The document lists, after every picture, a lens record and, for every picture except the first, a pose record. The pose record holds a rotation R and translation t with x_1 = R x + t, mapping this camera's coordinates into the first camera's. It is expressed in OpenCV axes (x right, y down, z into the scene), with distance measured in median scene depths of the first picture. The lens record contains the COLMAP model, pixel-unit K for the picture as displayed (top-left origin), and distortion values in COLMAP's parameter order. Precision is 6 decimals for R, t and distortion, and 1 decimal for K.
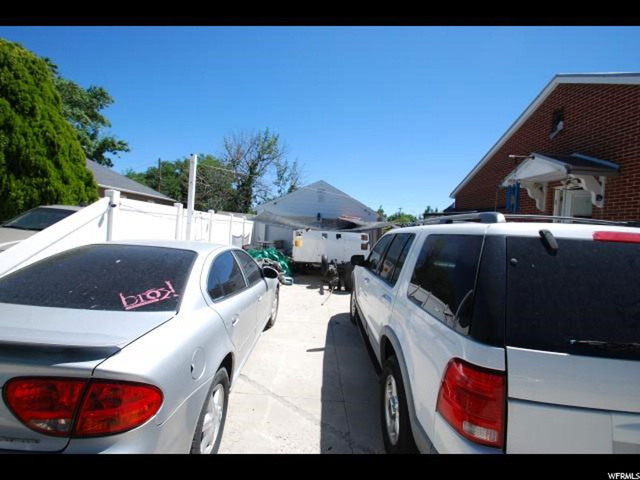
lens RADIAL K [[277.1, 0, 320.0], [0, 277.1, 240.0], [0, 0, 1]] dist [0.000425, -0.007701]
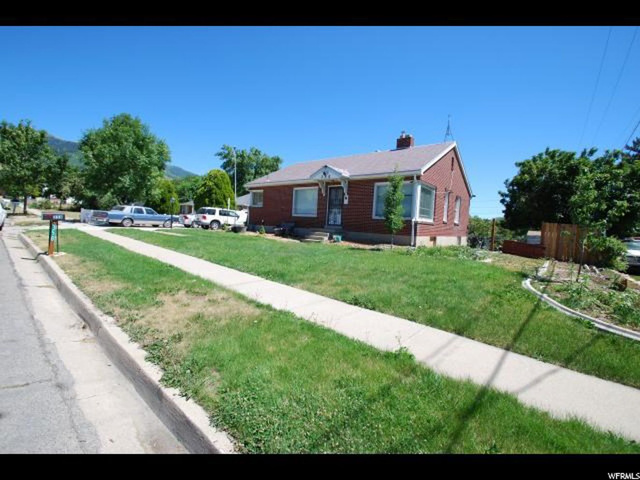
lens RADIAL K [[277.1, 0, 320.0], [0, 277.1, 240.0], [0, 0, 1]] dist [0.000425, -0.007701]
pose [[0.751201, 0.012653, -0.659952, 2.394238], [-0.029698, 0.999452, -0.014642, 0.264828], [0.659405, 0.030599, 0.751165, -0.943148]]
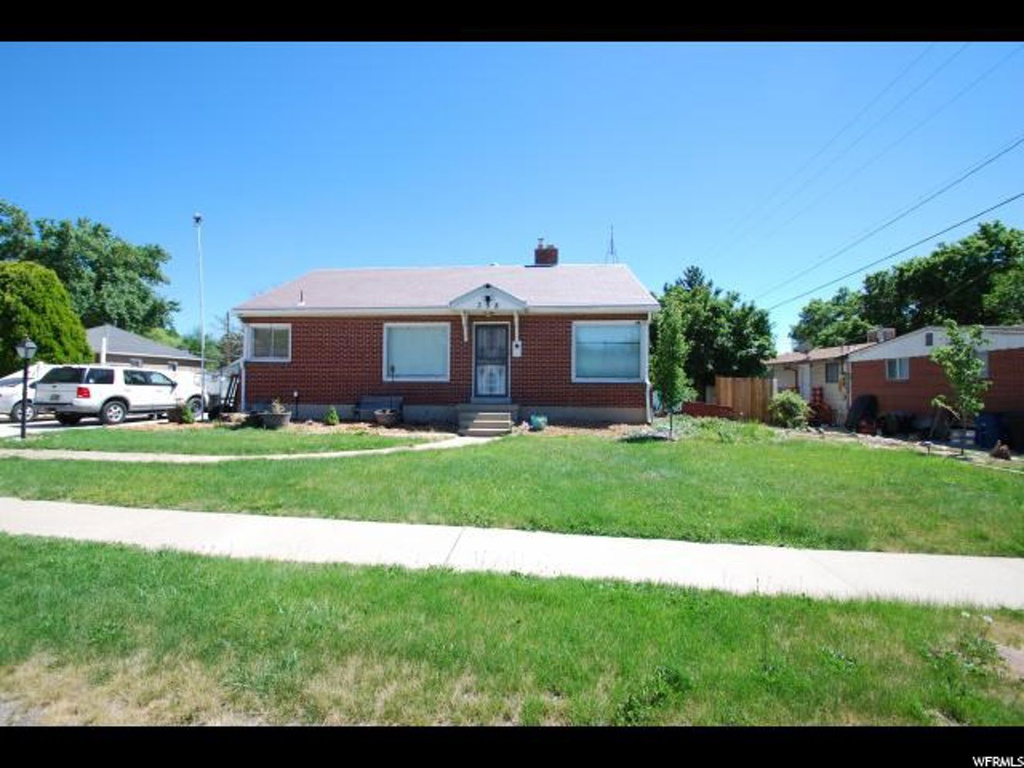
lens RADIAL K [[443.4, 0, 512.0], [0, 443.4, 384.0], [0, 0, 1]] dist [0.000425, -0.007701]
pose [[0.992250, -0.060028, -0.108797, 1.638733], [0.054874, 0.997252, -0.049765, 0.190007], [0.111486, 0.043409, 0.992817, -1.032245]]
